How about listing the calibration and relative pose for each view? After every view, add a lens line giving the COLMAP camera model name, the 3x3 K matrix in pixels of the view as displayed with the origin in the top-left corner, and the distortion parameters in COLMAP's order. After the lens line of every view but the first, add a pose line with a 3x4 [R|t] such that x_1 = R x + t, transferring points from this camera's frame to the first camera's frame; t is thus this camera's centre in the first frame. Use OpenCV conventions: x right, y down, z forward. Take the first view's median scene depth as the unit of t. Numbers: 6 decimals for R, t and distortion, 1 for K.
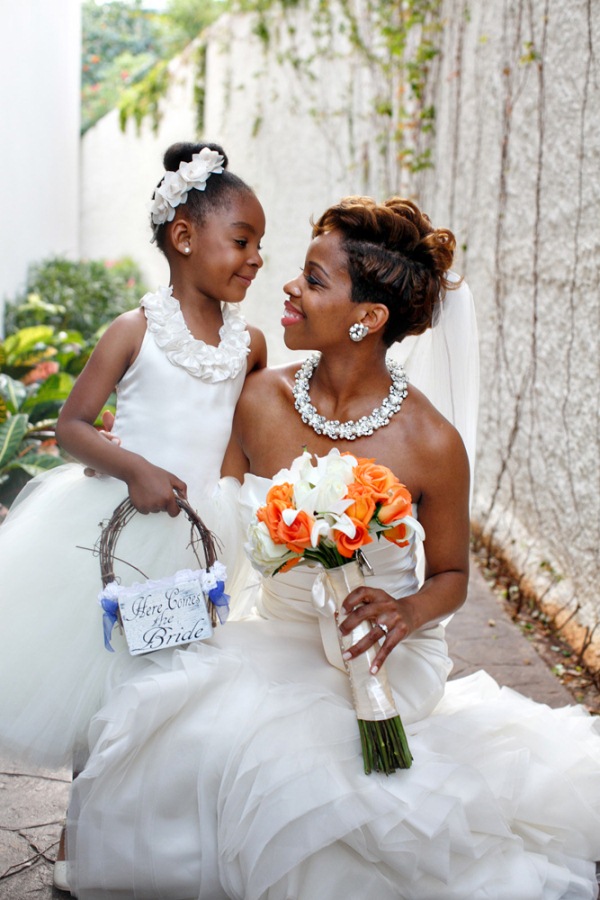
lens RADIAL K [[1331.7, 0, 298.1], [0, 1331.7, 449.3], [0, 0, 1]] dist [-0.140560, 0.000000]
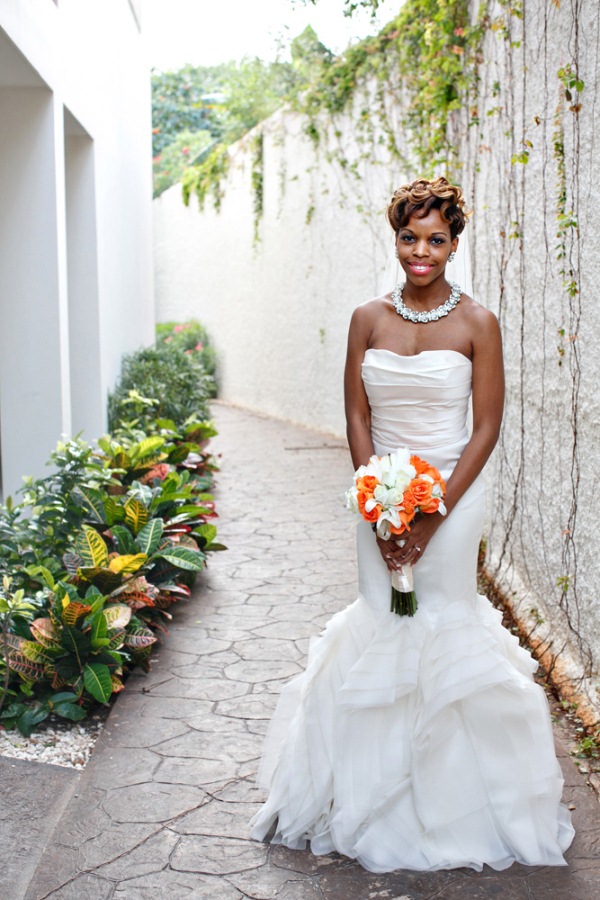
lens RADIAL K [[1331.7, 0, 301.8], [0, 1331.7, 451.8], [0, 0, 1]] dist [-0.140560, 0.000000]
pose [[0.998547, -0.033243, -0.042417, 0.003447], [0.032441, 0.999284, -0.019448, -0.025249], [0.043033, 0.018043, 0.998911, -0.165900]]
